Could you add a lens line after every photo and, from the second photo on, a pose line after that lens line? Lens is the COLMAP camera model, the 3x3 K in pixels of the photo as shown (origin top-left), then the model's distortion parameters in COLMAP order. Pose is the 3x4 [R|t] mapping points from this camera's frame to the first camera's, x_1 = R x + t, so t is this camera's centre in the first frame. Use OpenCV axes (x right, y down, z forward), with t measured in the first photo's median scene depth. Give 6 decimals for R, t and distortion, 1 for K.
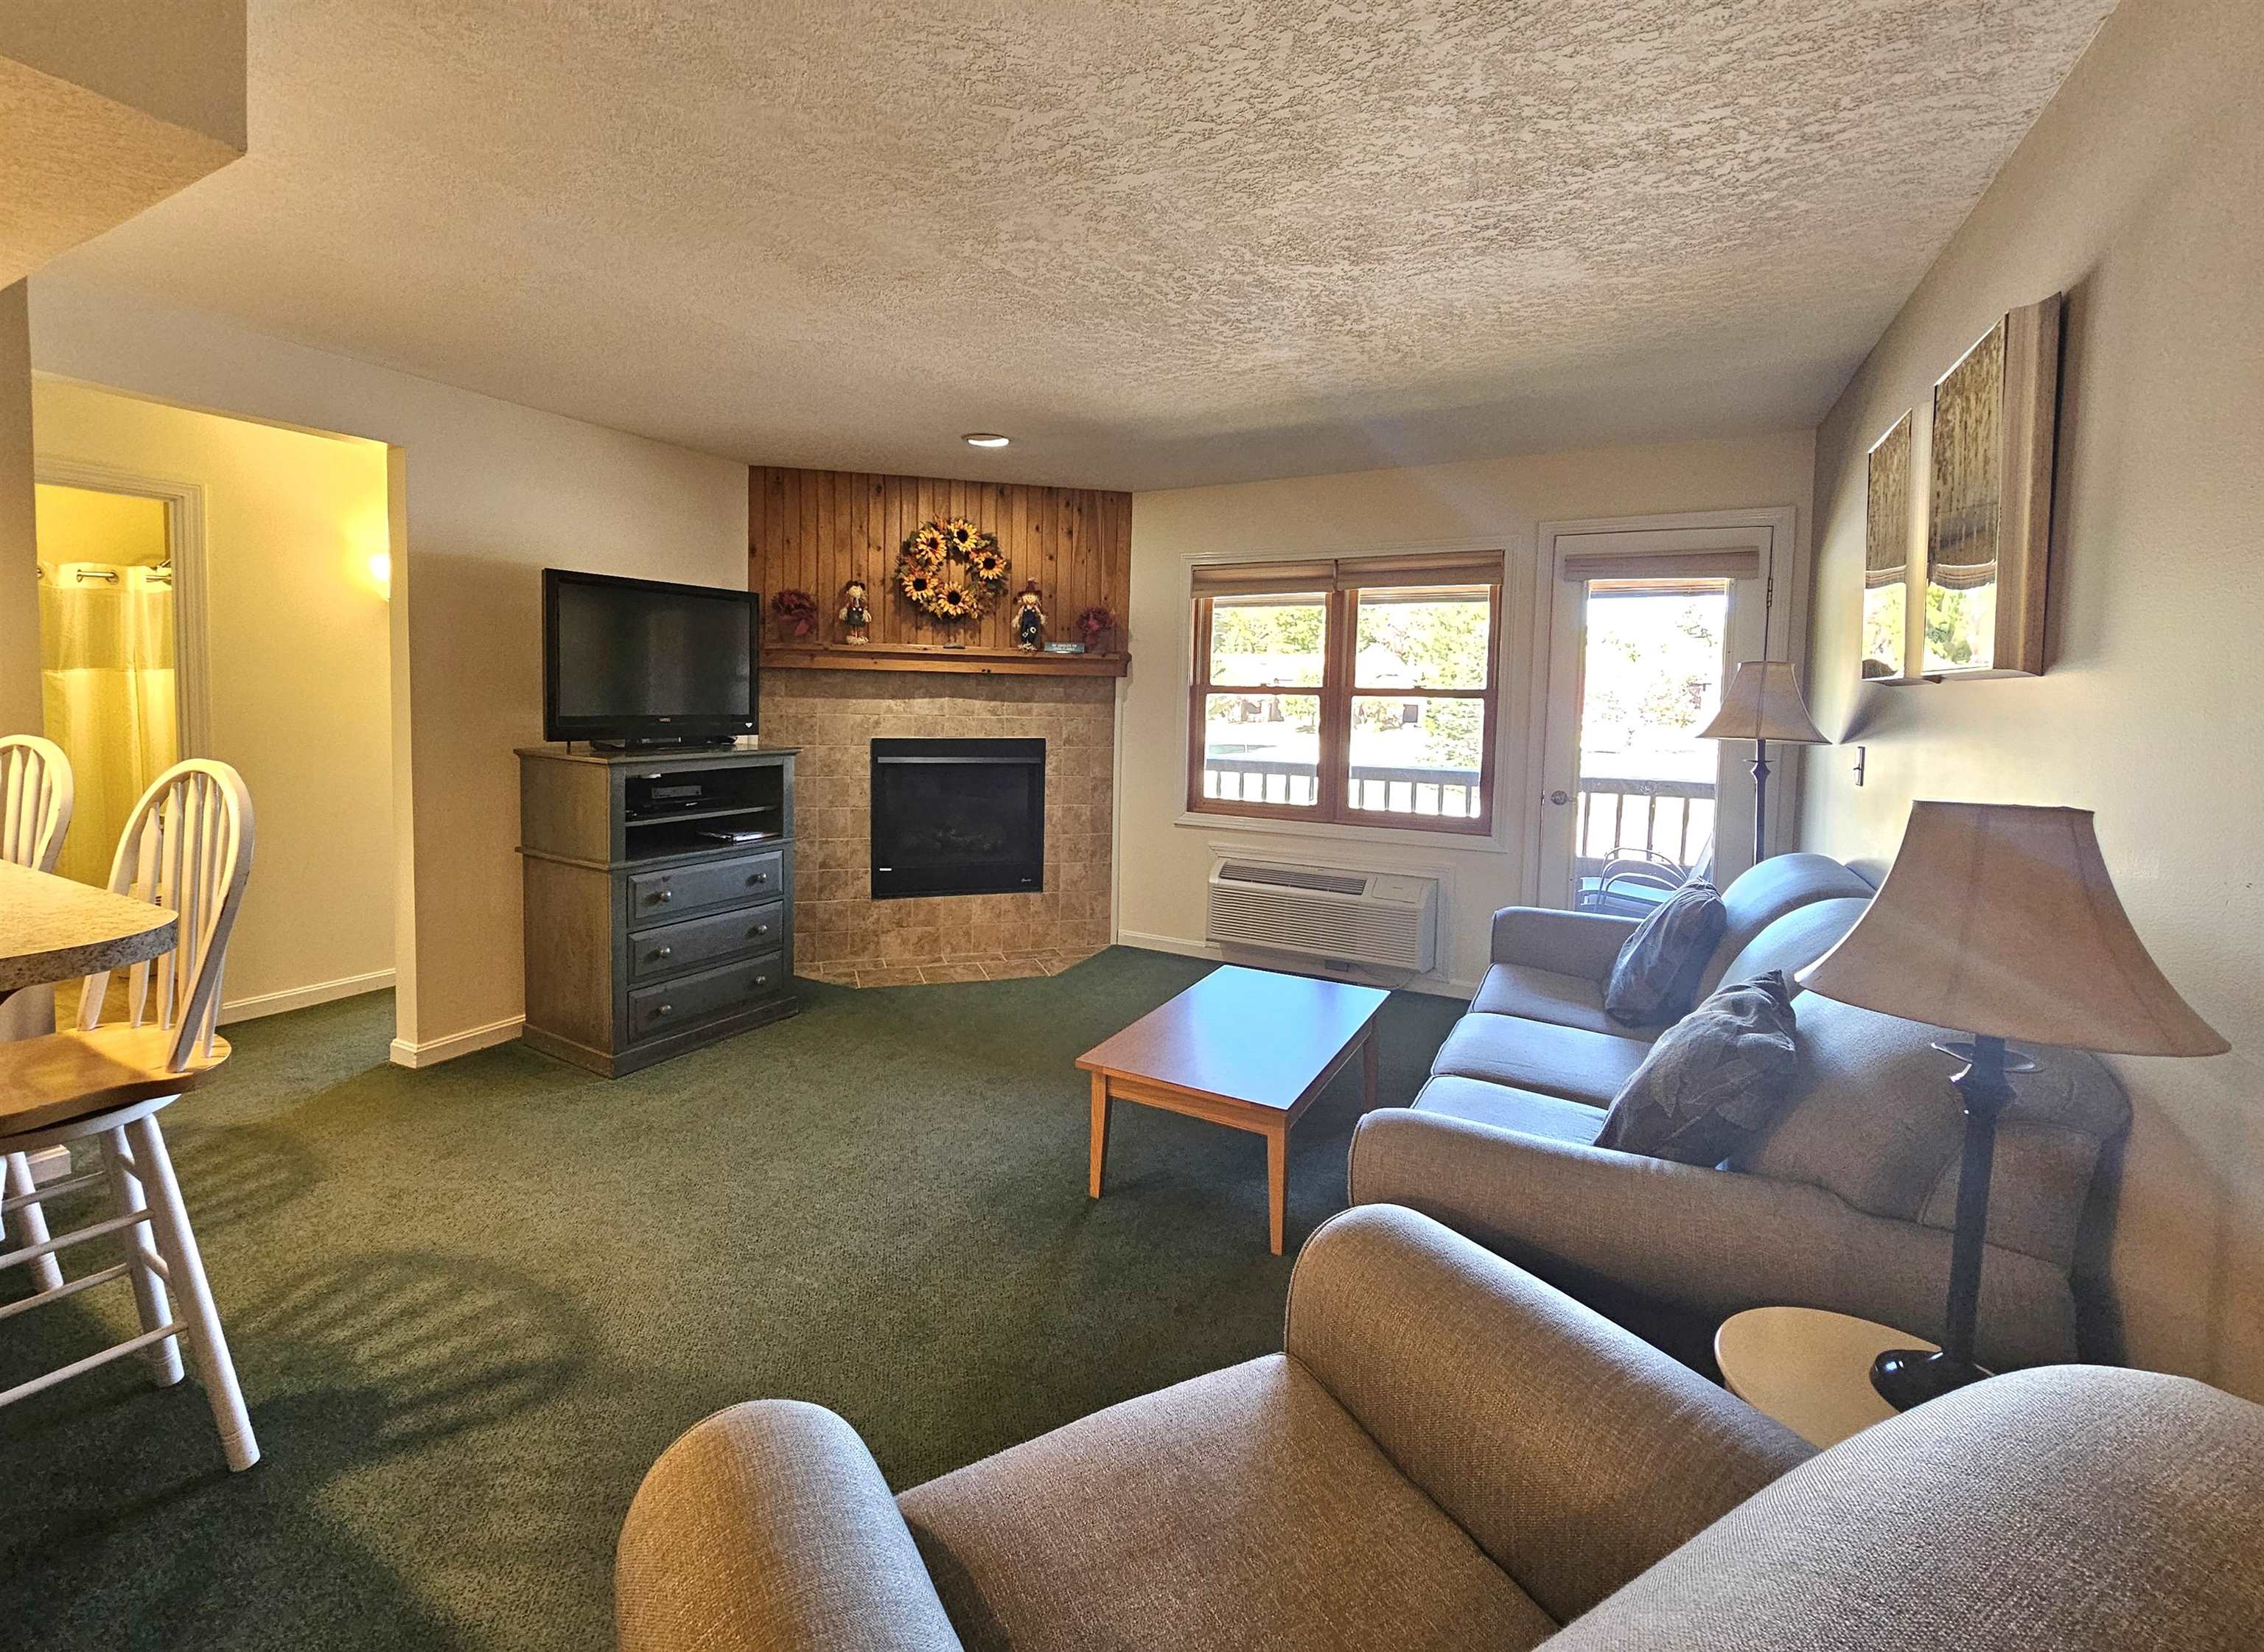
lens RADIAL K [[980.4, 0, 1080.3], [0, 980.4, 747.2], [0, 0, 1]] dist [0.002363, 0.000118]
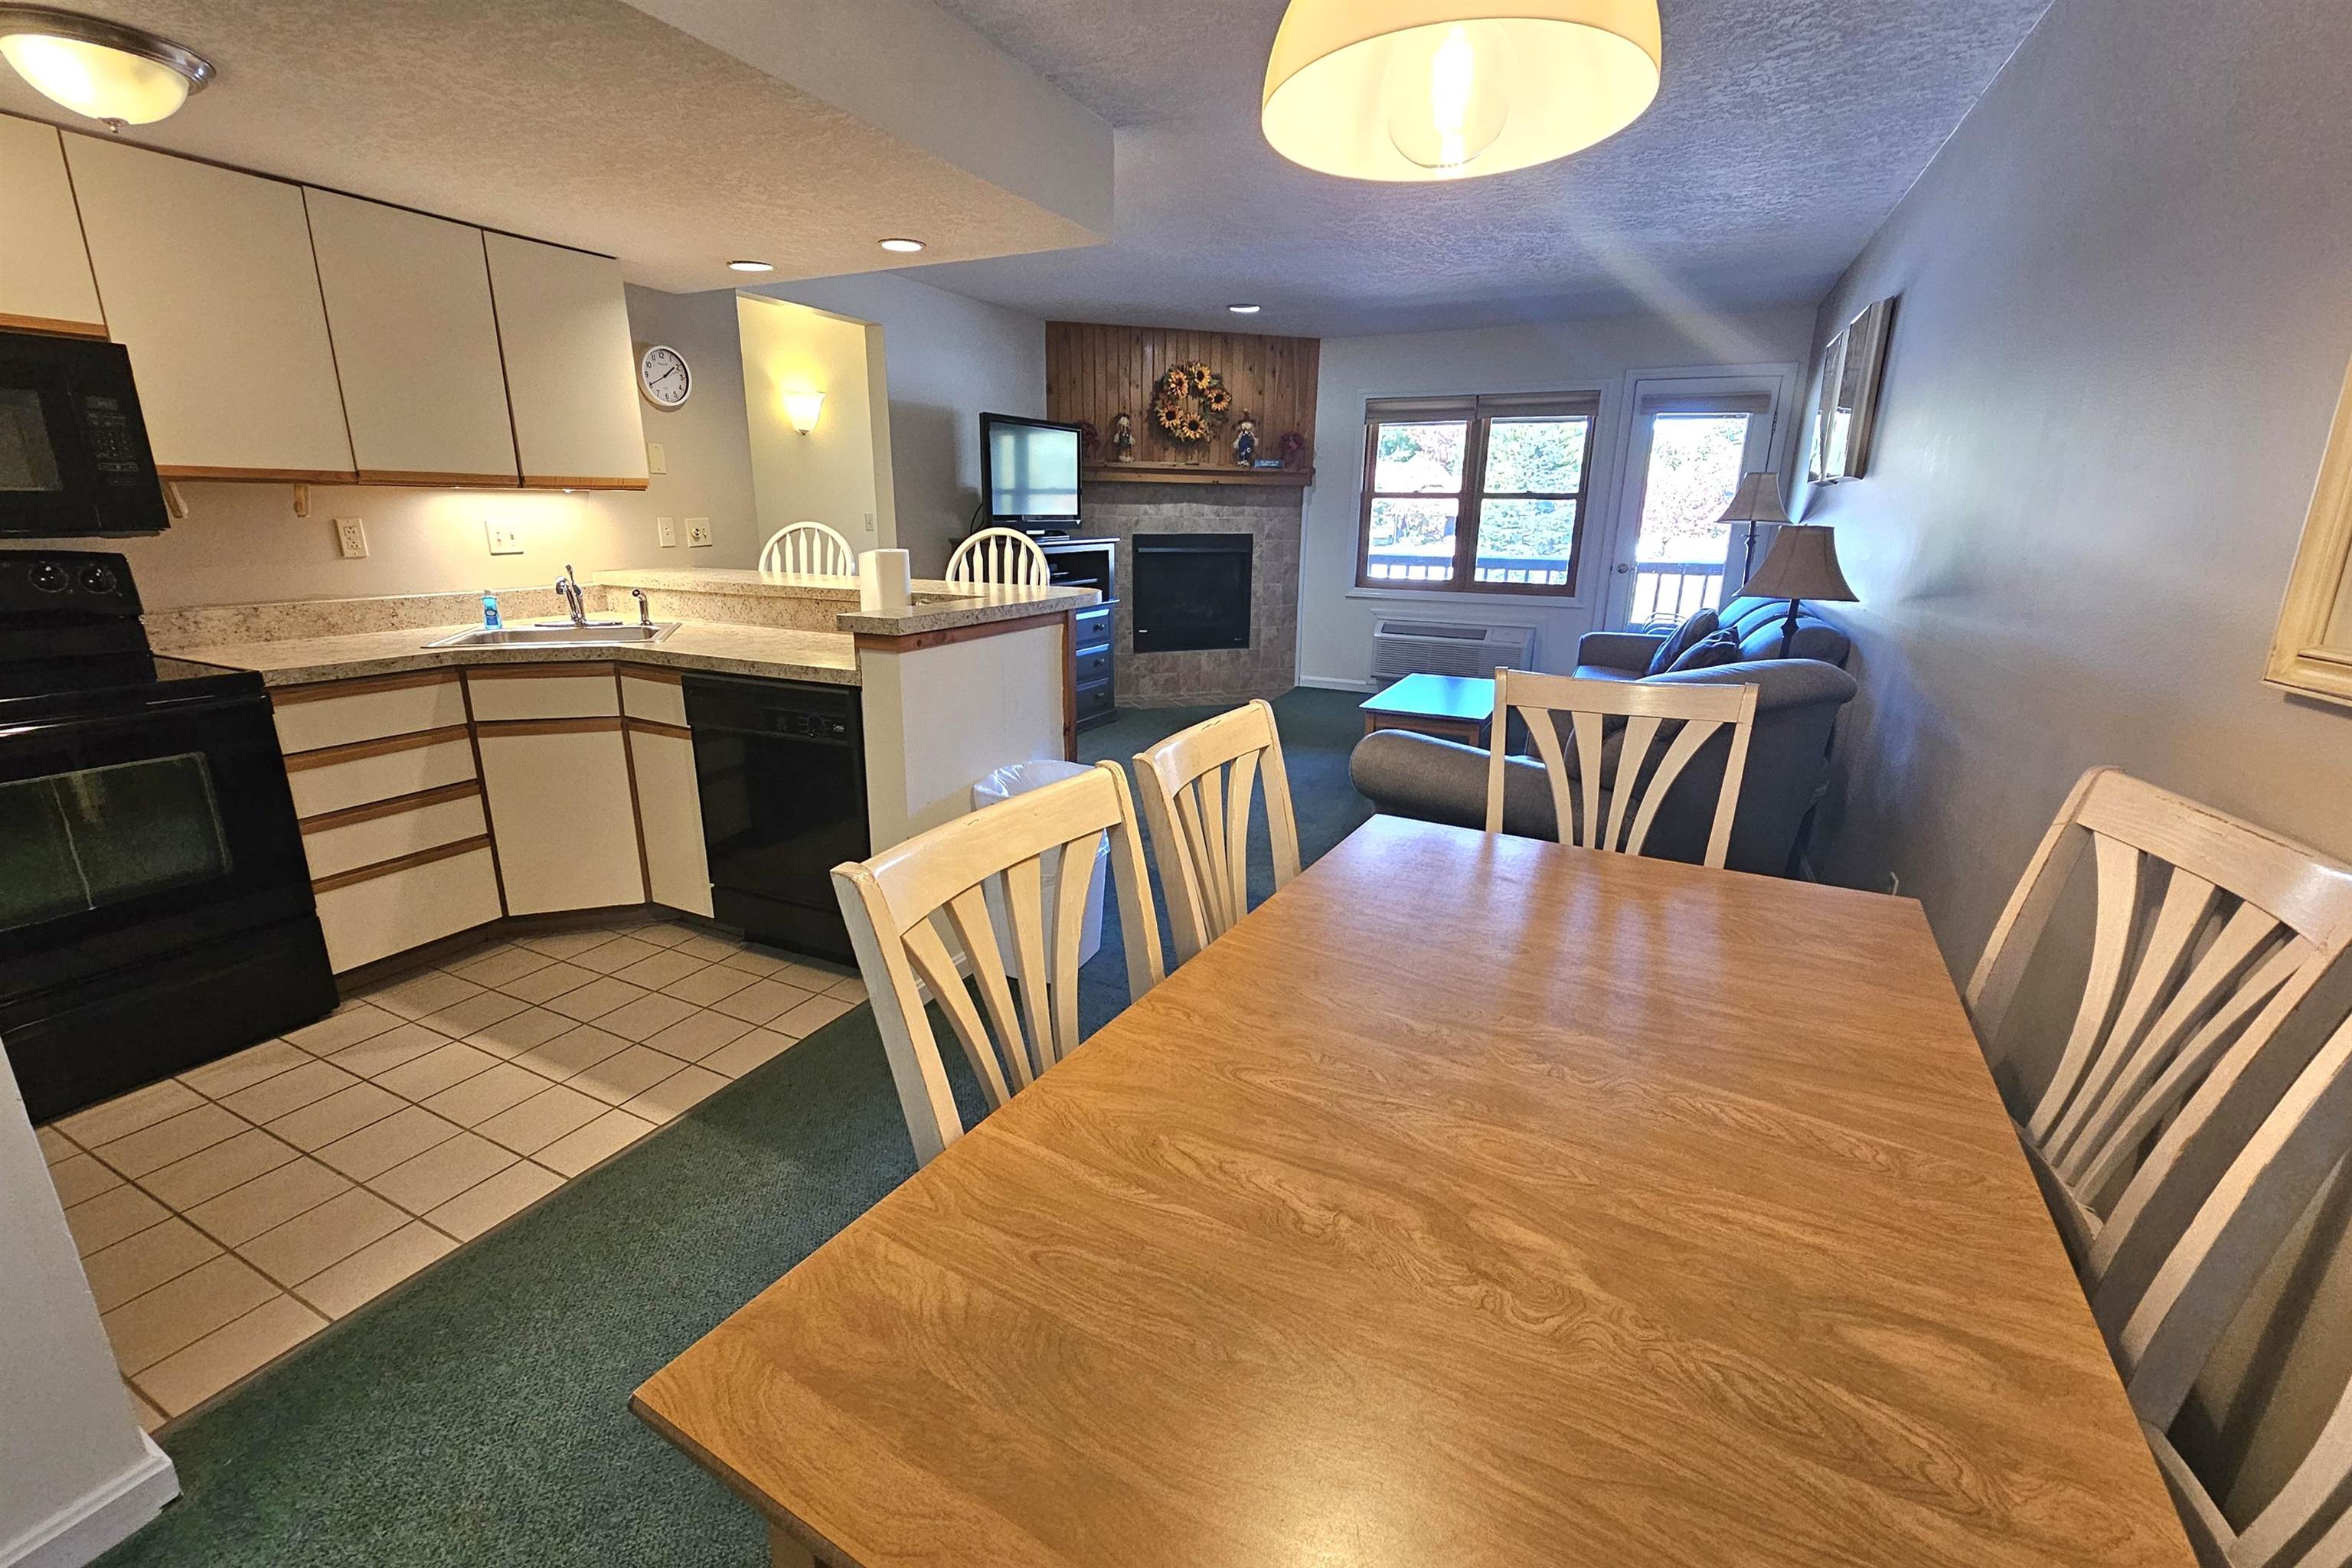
lens RADIAL K [[967.5, 0, 1177.4], [0, 967.5, 774.7], [0, 0, 1]] dist [0.003469, 0.000111]
pose [[0.998333, -0.022168, 0.053280, -0.230419], [0.010277, 0.976812, 0.213854, 0.030823], [-0.056786, -0.212950, 0.975411, -0.390578]]
